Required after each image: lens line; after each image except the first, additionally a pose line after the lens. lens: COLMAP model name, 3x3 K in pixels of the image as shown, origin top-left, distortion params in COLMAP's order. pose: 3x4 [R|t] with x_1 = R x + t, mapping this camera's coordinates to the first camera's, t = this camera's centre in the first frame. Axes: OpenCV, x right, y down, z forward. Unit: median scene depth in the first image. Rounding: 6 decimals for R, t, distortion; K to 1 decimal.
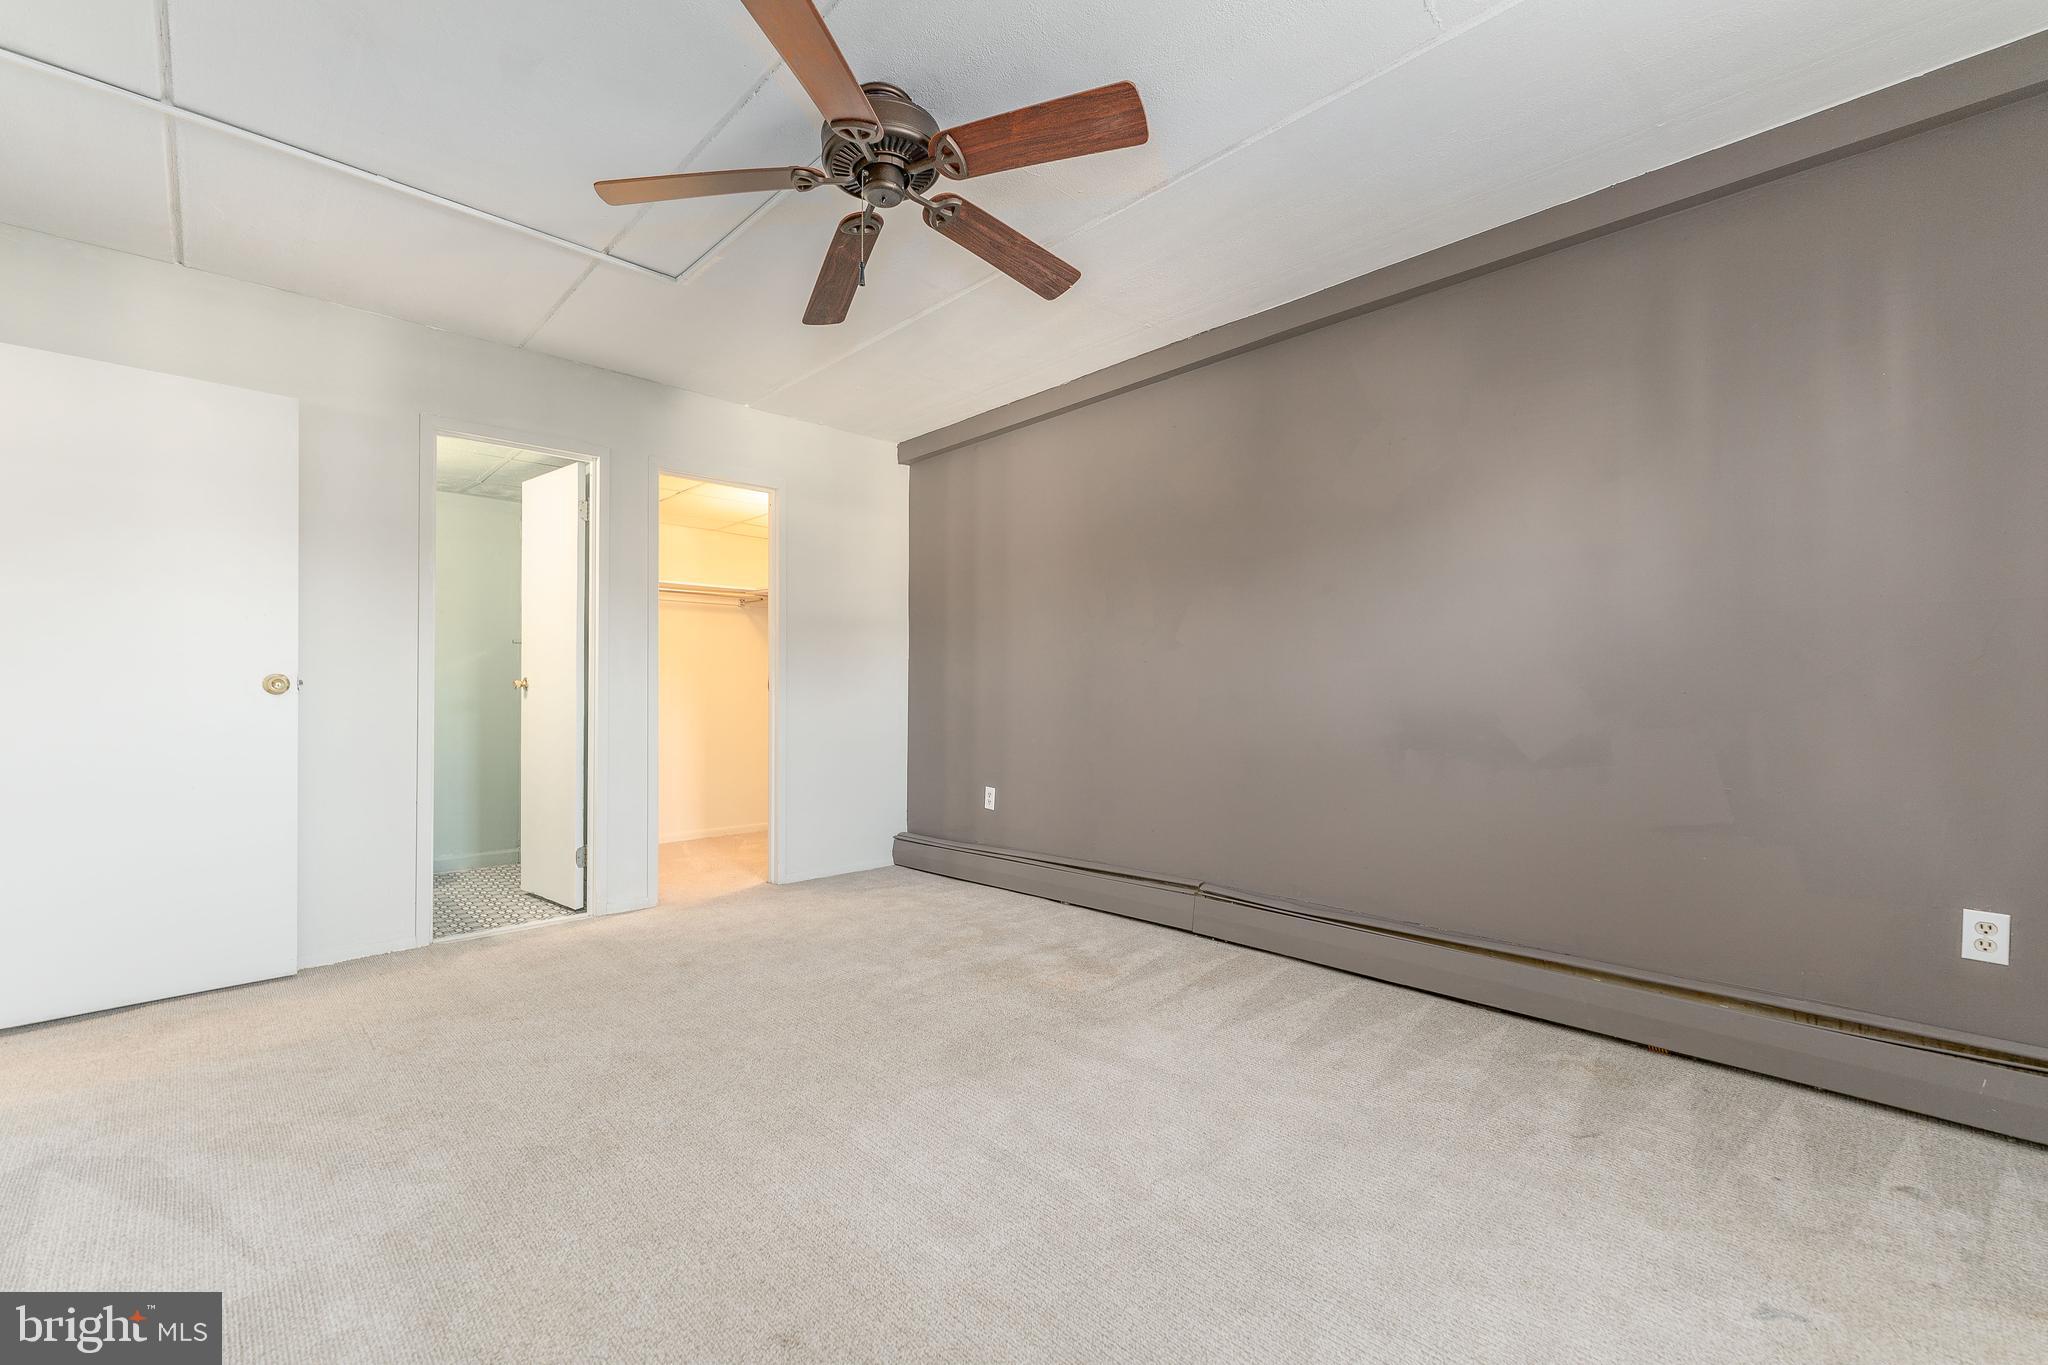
lens RADIAL K [[838.9, 0, 999.3], [0, 838.9, 694.5], [0, 0, 1]] dist [-0.000454, -0.000087]
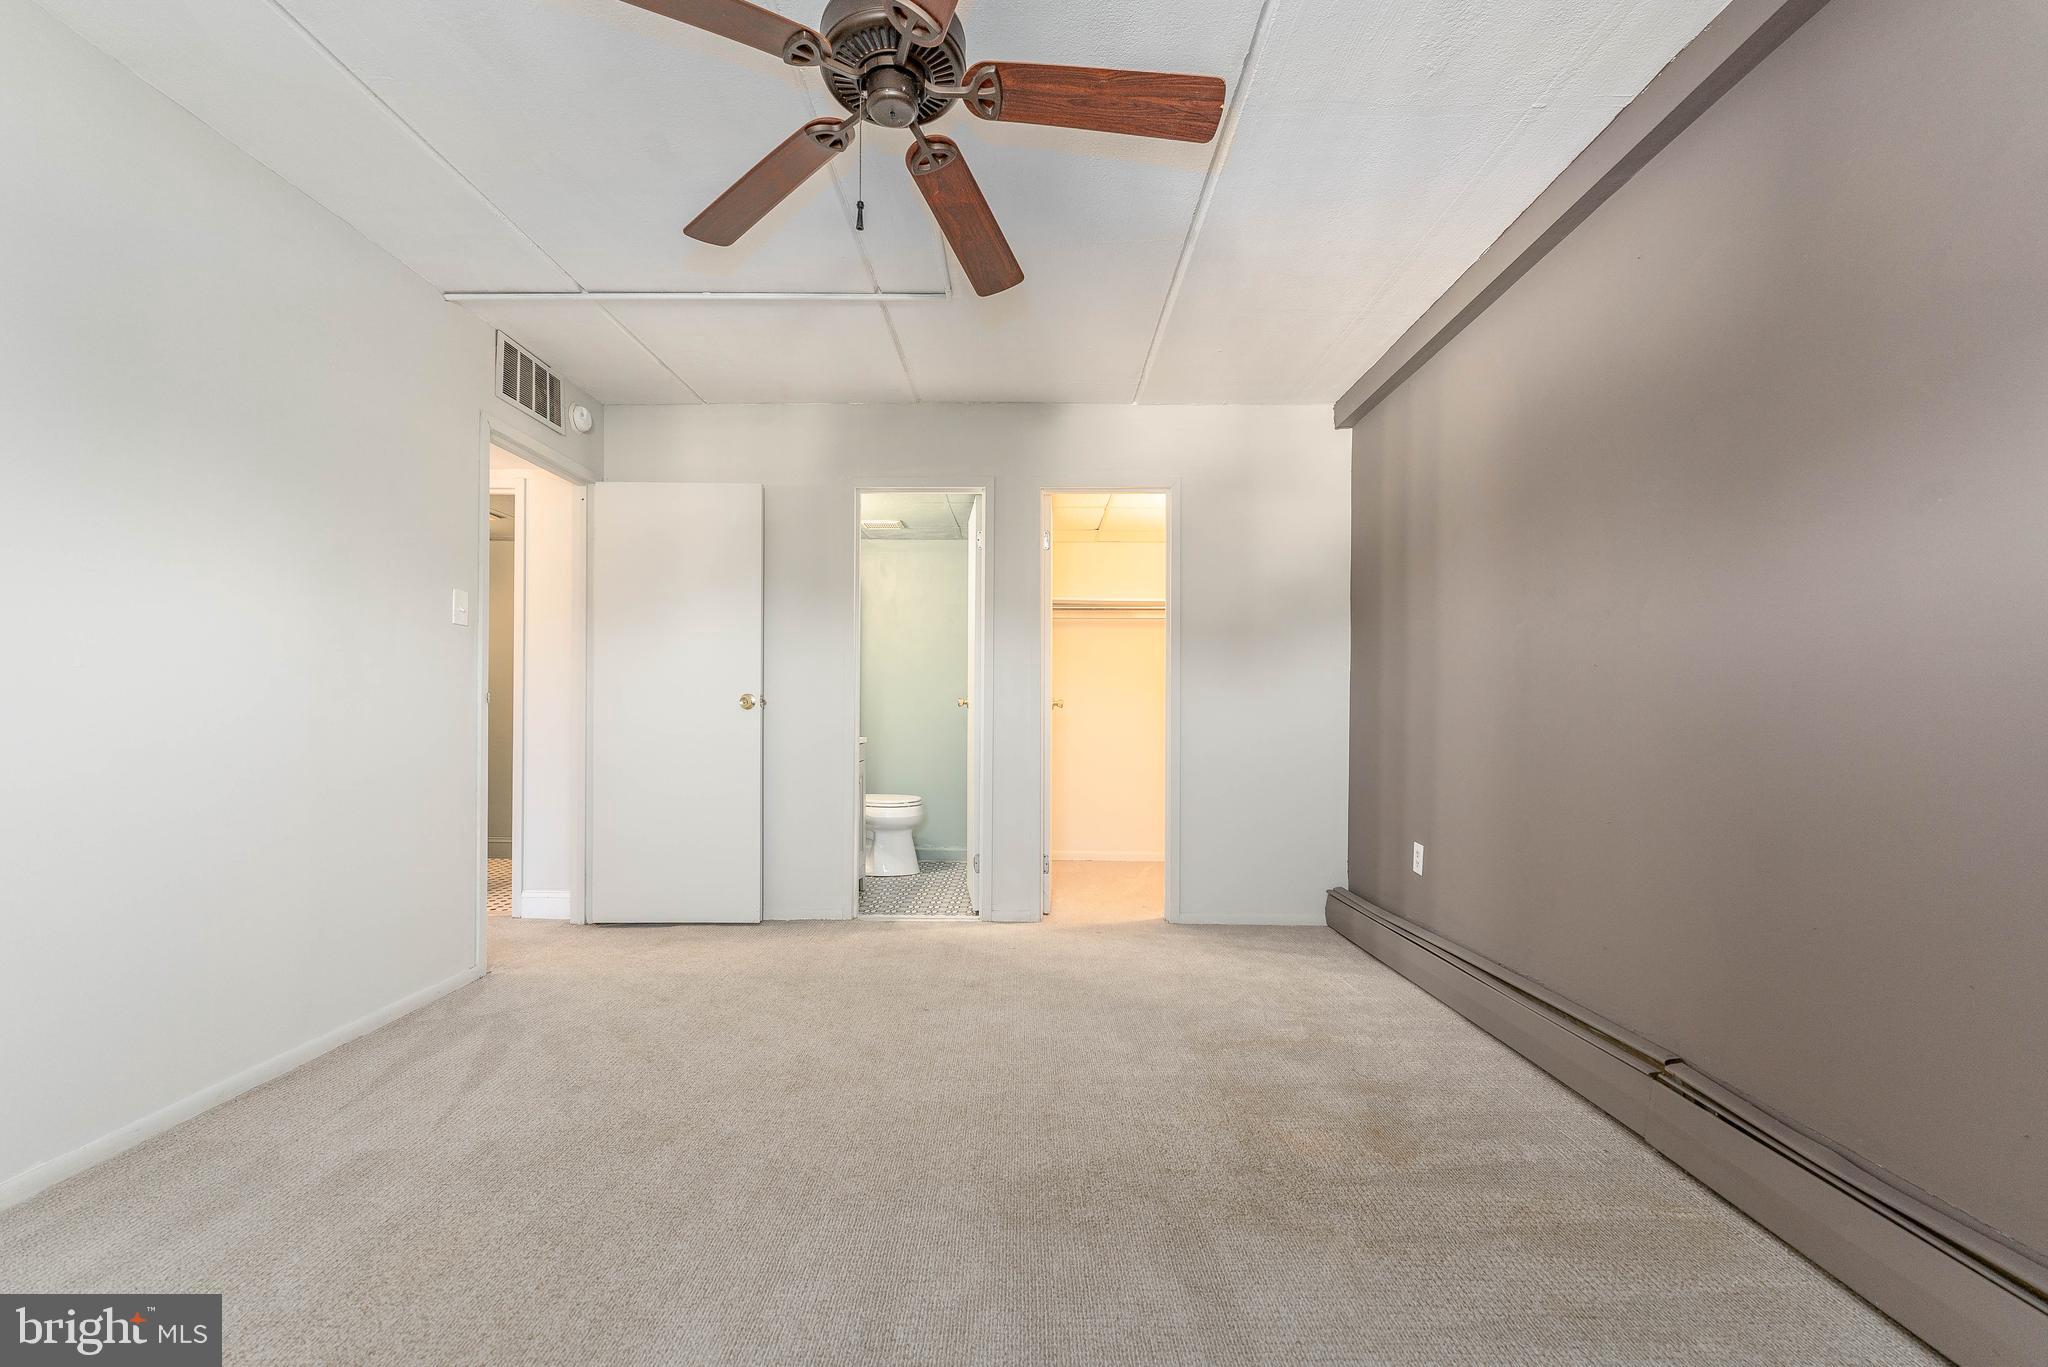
lens RADIAL K [[838.9, 0, 1011.2], [0, 838.9, 712.8], [0, 0, 1]] dist [-0.000454, -0.000087]
pose [[0.715074, 0.009624, -0.698983, 0.306457], [-0.009658, 0.999946, 0.003888, -0.003390], [0.698982, 0.003971, 0.715128, 0.286164]]
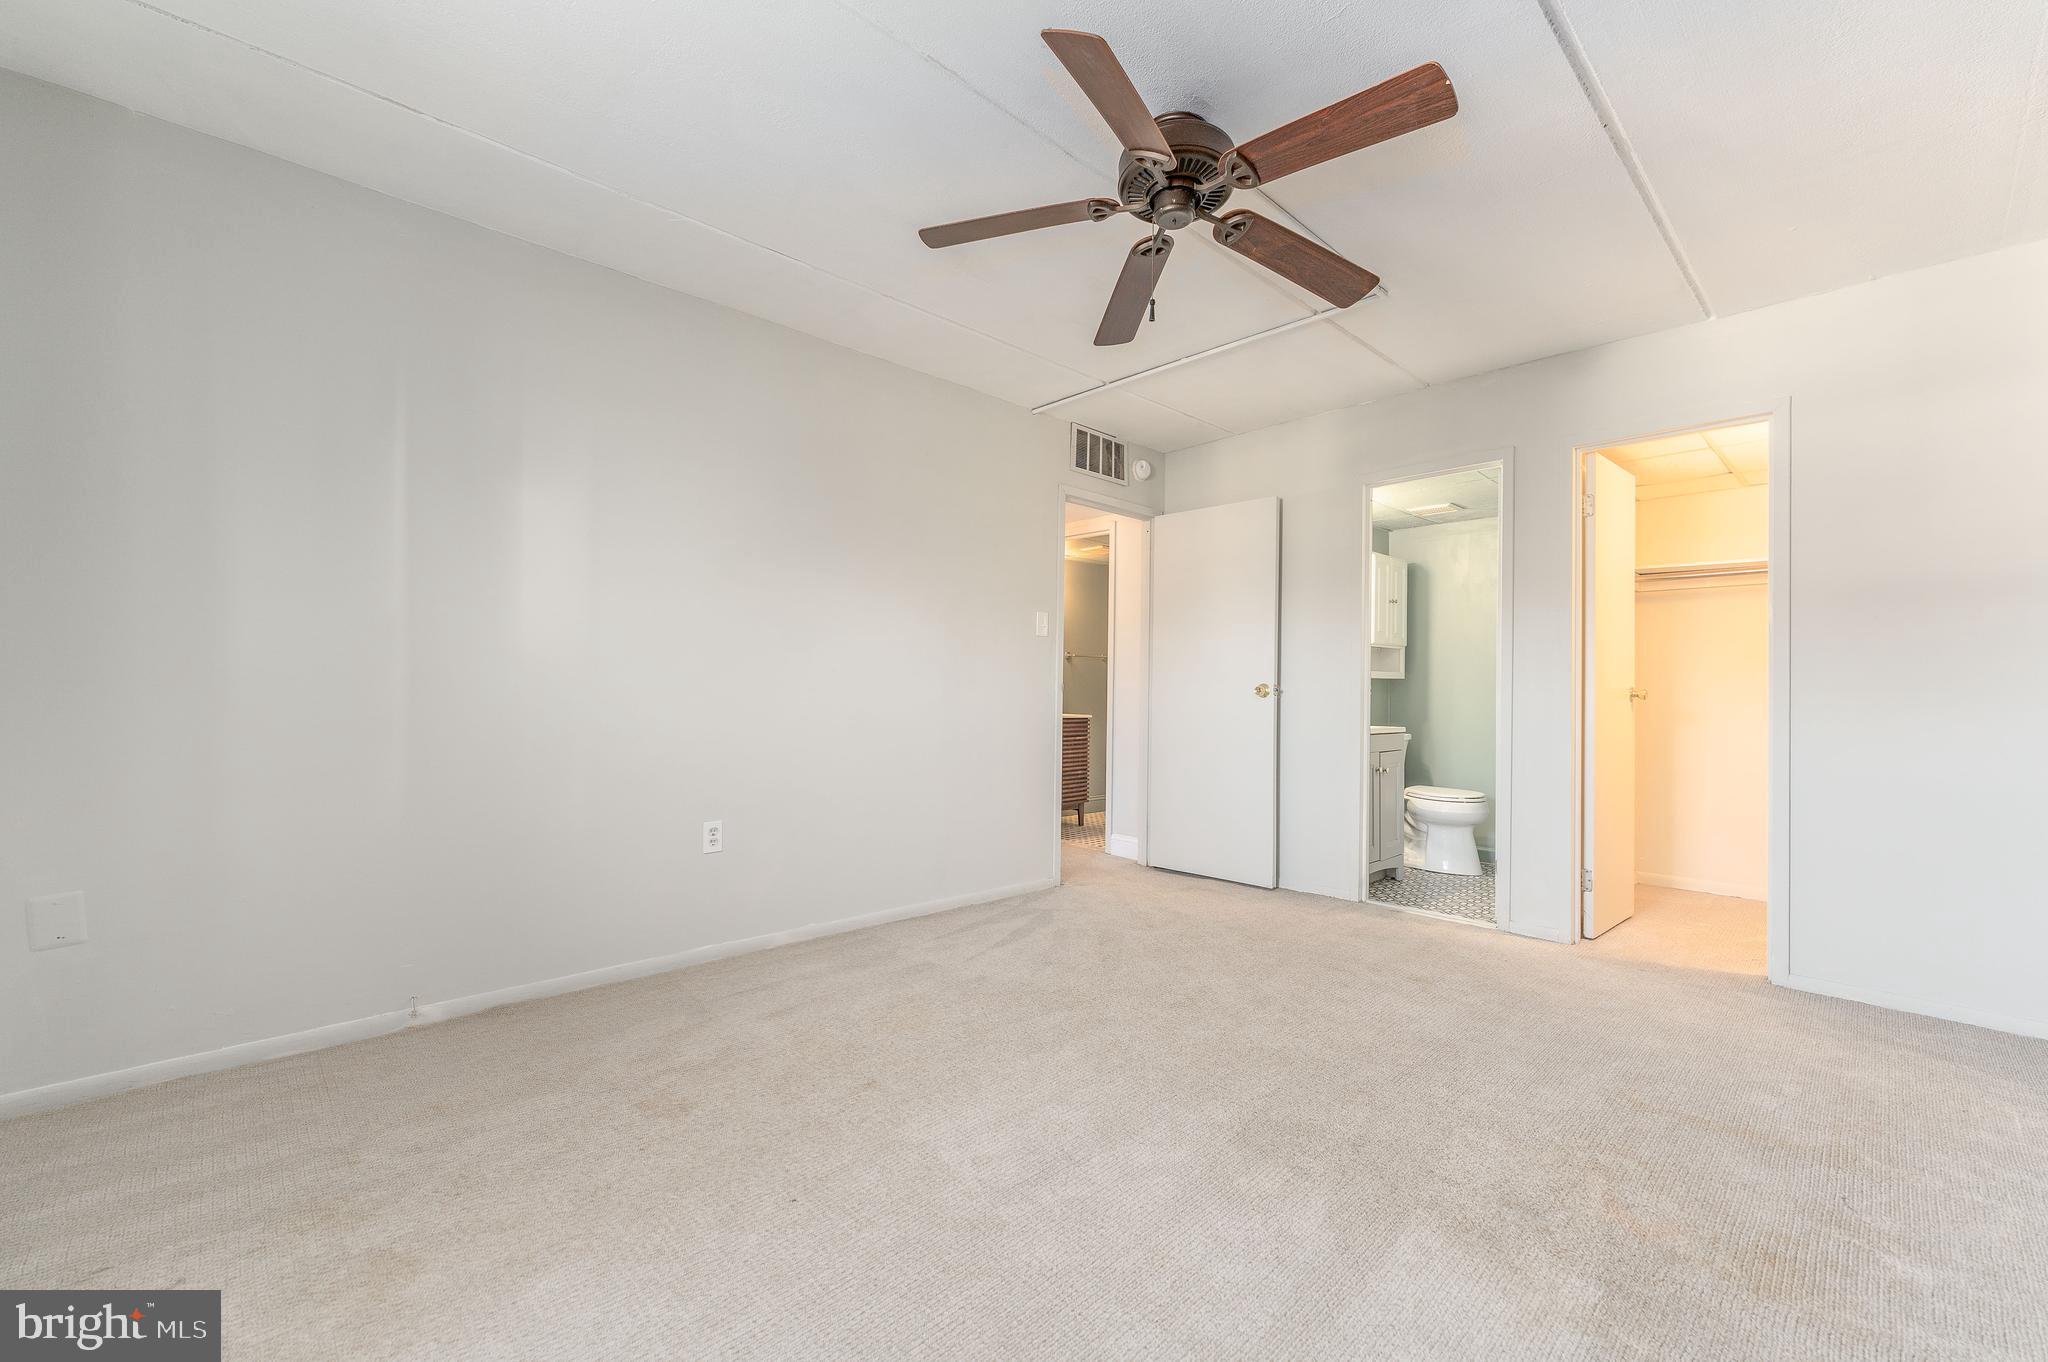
lens RADIAL K [[824.7, 0, 1032.5], [0, 824.7, 692.7], [0, 0, 1]] dist [0.001419, 0.000228]
pose [[0.010316, 0.003313, -0.999941, 0.510216], [-0.017033, 0.999850, 0.003137, -0.005500], [0.999802, 0.017000, 0.010371, 0.476826]]
